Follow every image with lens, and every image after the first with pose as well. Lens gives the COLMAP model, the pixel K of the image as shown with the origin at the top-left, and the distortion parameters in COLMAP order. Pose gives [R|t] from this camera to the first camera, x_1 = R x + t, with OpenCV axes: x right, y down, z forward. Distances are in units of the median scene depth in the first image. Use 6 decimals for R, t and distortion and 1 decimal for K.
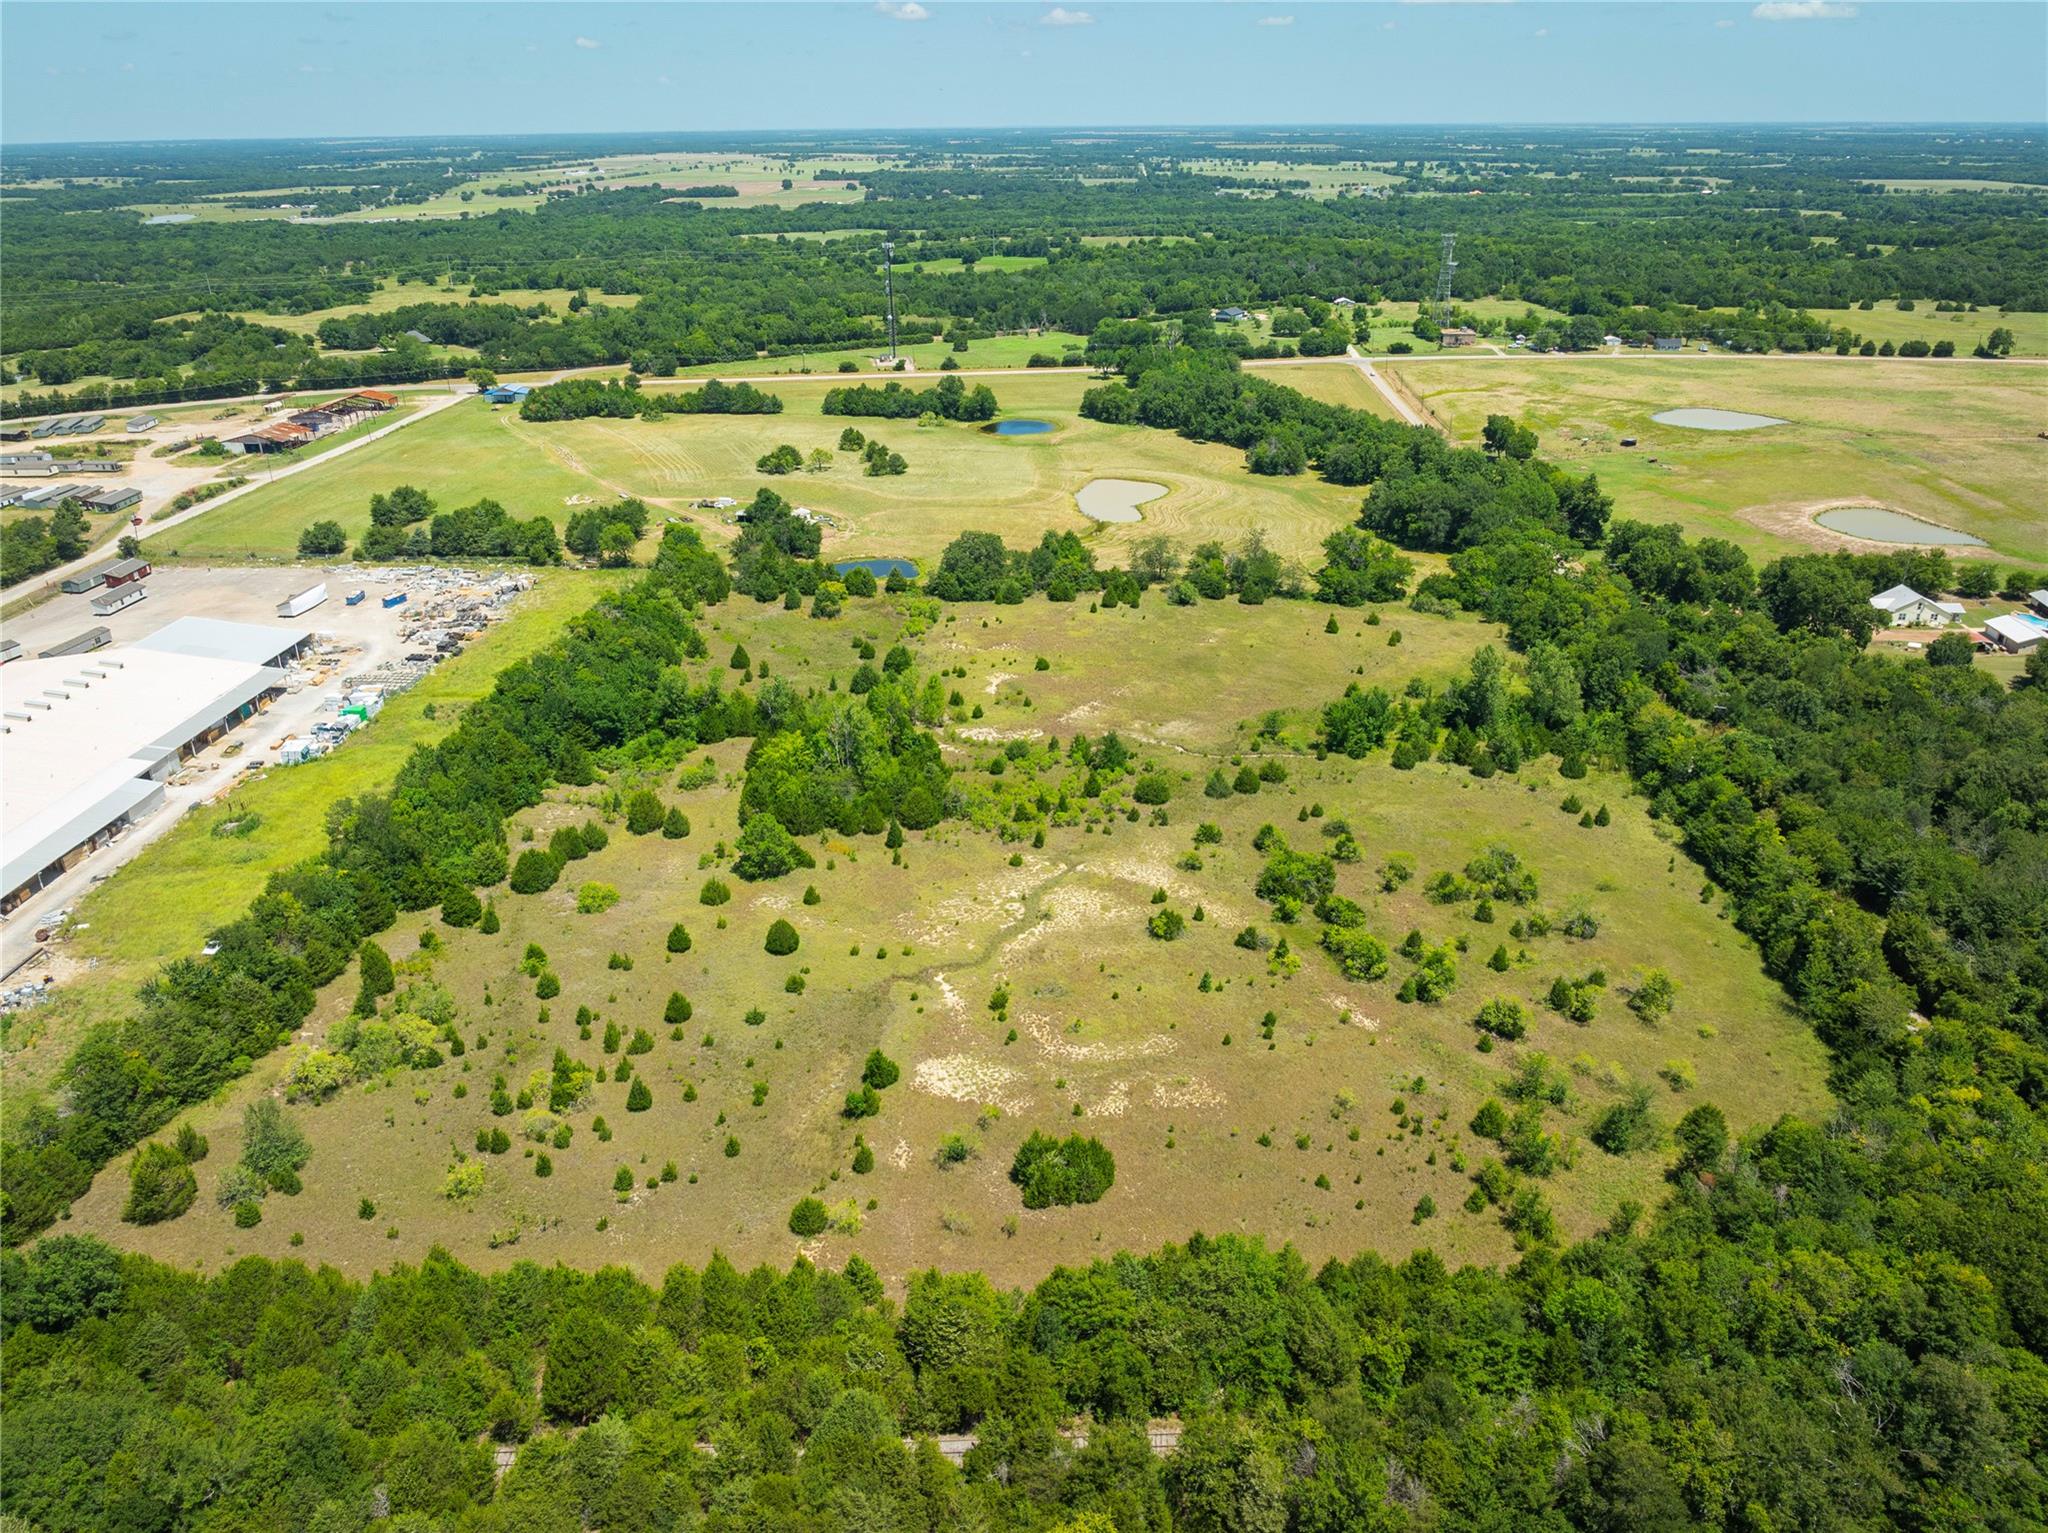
lens RADIAL K [[1442.8, 0, 1024.0], [0, 1442.8, 766.5], [0, 0, 1]] dist [-0.015628, 0.004163]
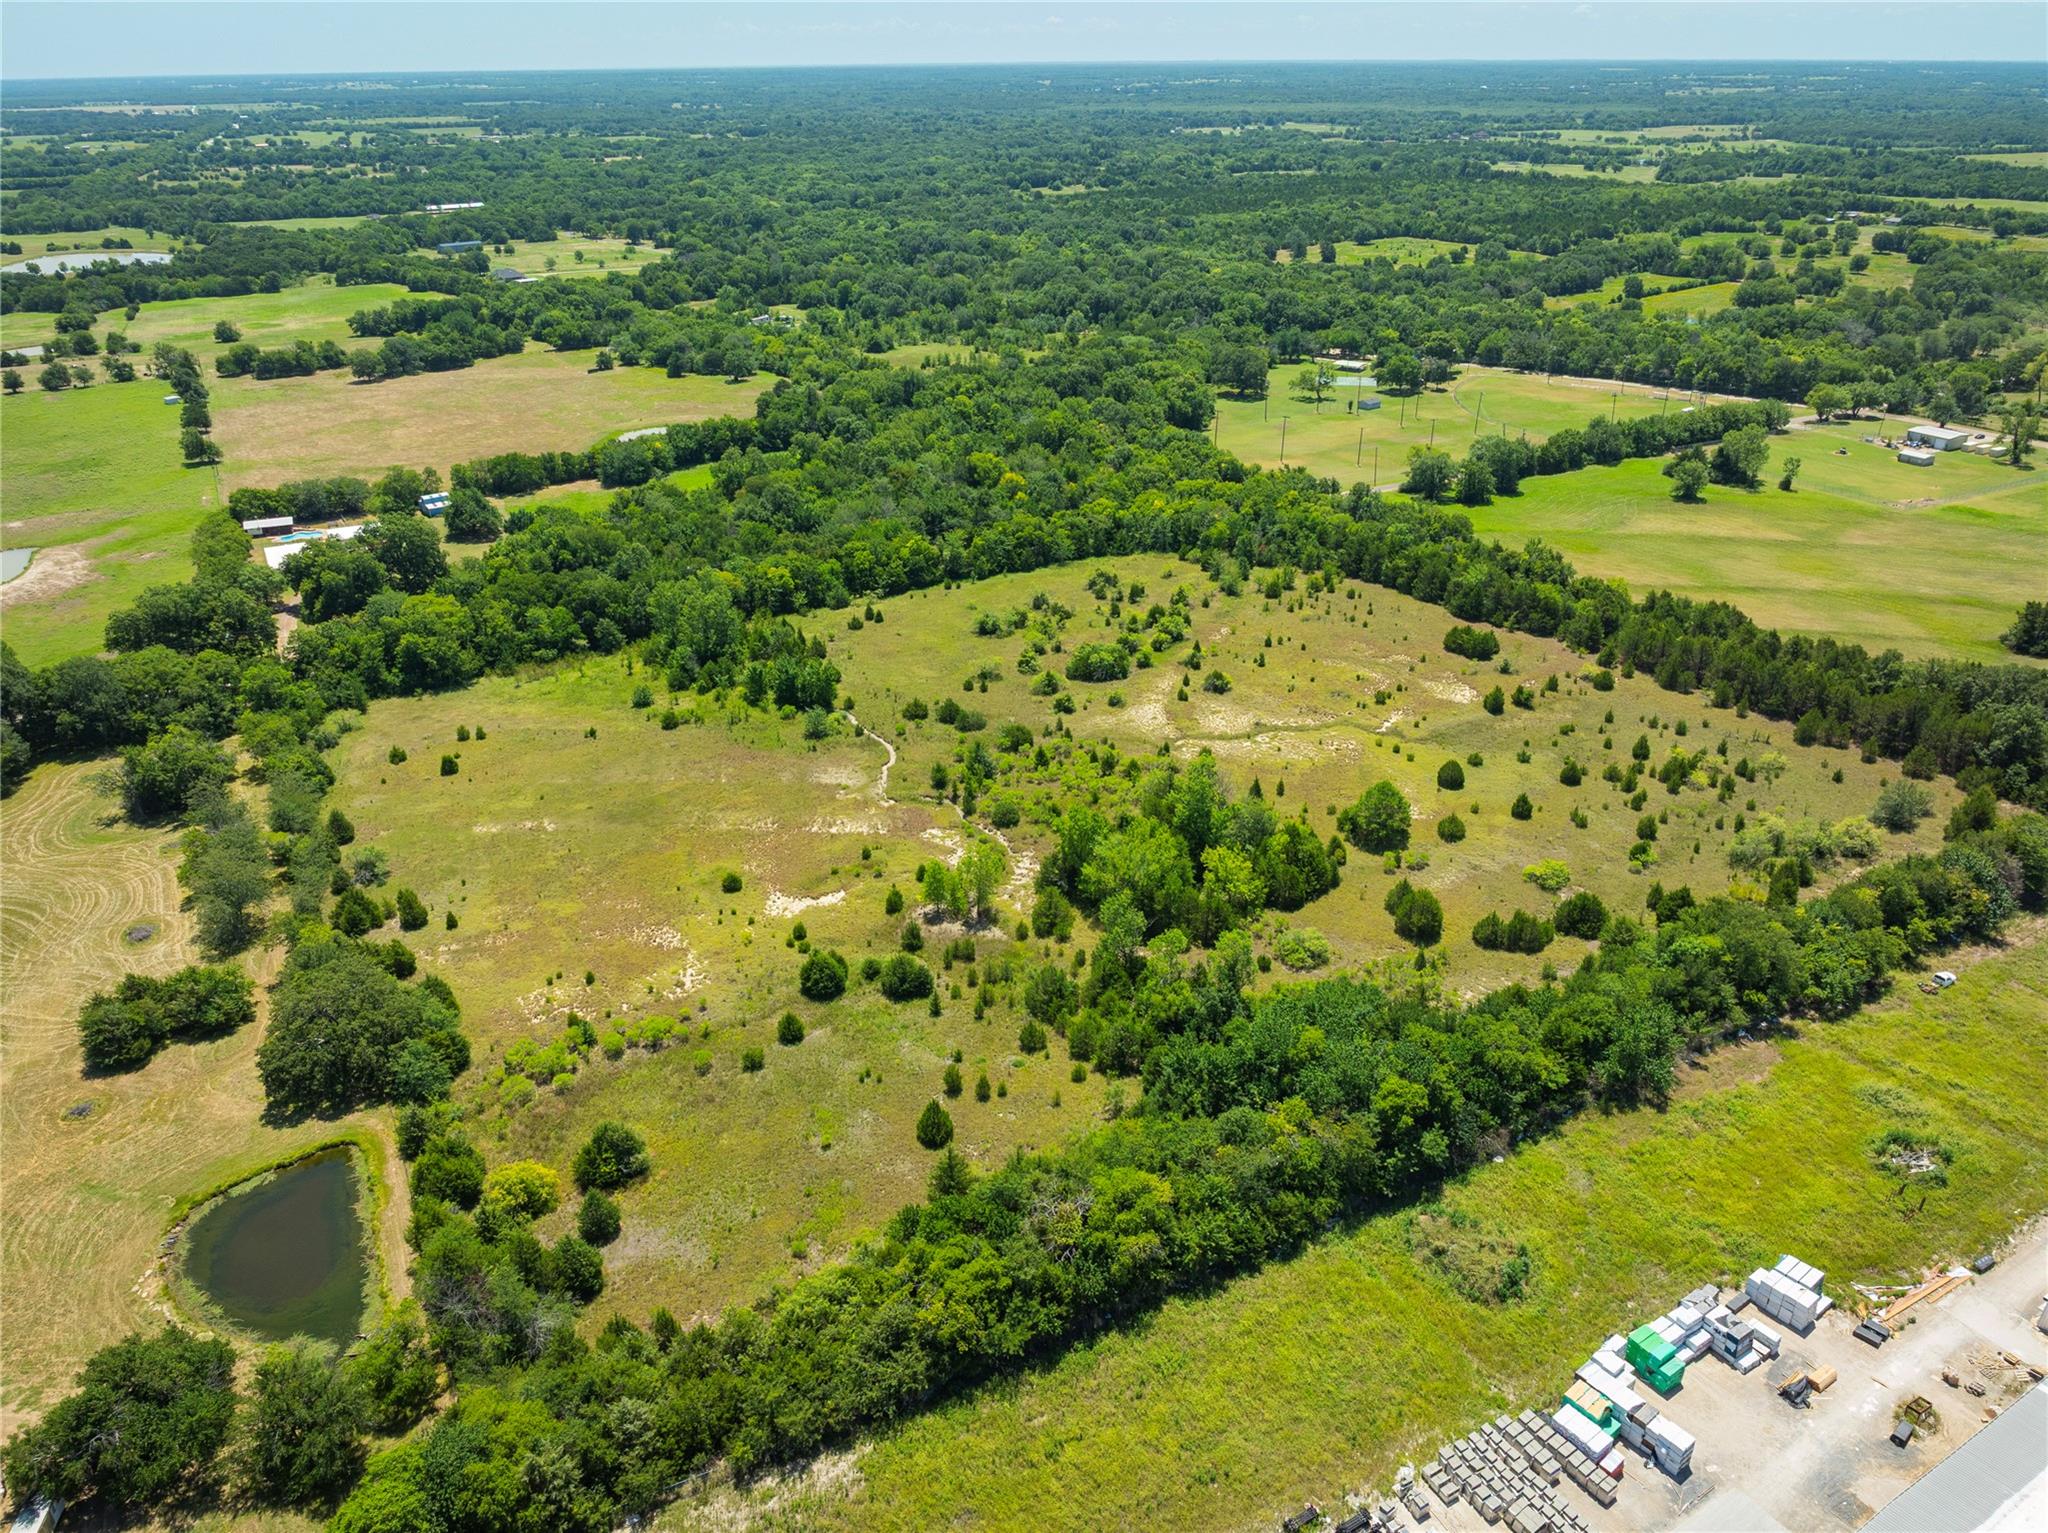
lens RADIAL K [[1442.8, 0, 1024.0], [0, 1442.8, 766.5], [0, 0, 1]] dist [-0.015628, 0.004163]
pose [[-0.551809, -0.355019, 0.754631, -0.564832], [0.360027, 0.714795, 0.599541, -0.471307], [-0.752255, 0.602520, -0.266614, 1.026225]]
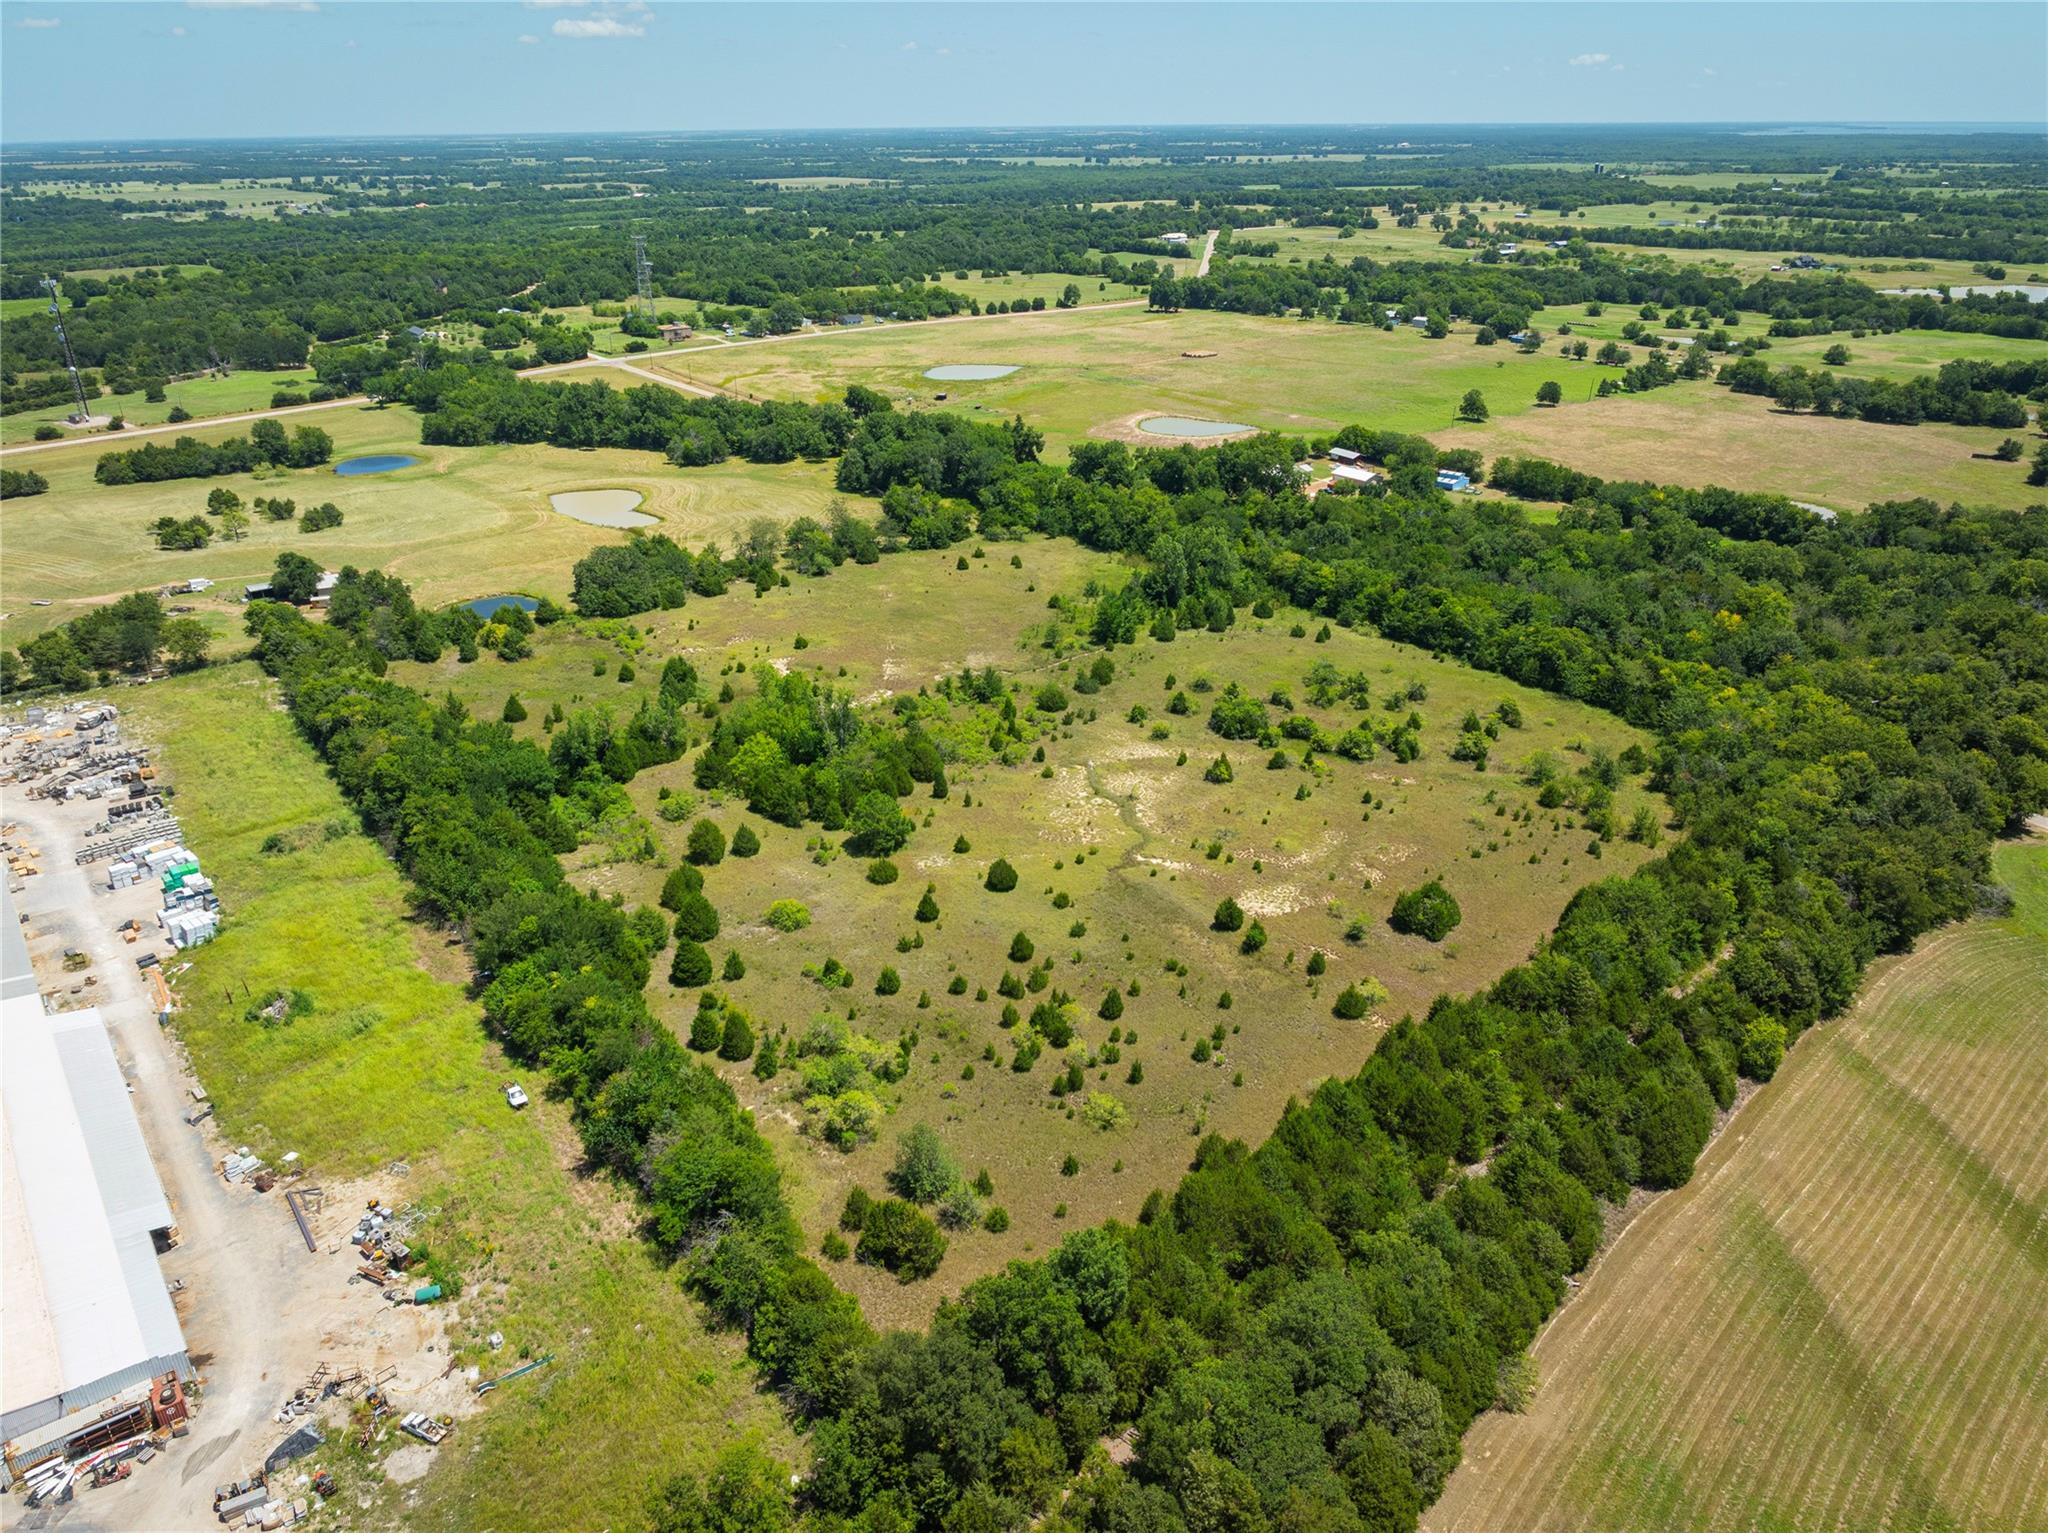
lens RADIAL K [[1442.8, 0, 1024.0], [0, 1442.8, 766.5], [0, 0, 1]] dist [-0.015628, 0.004163]
pose [[0.749627, -0.270660, 0.603989, -0.509887], [0.274809, 0.957465, 0.087987, -0.032098], [-0.602113, 0.100024, 0.792121, 0.084164]]
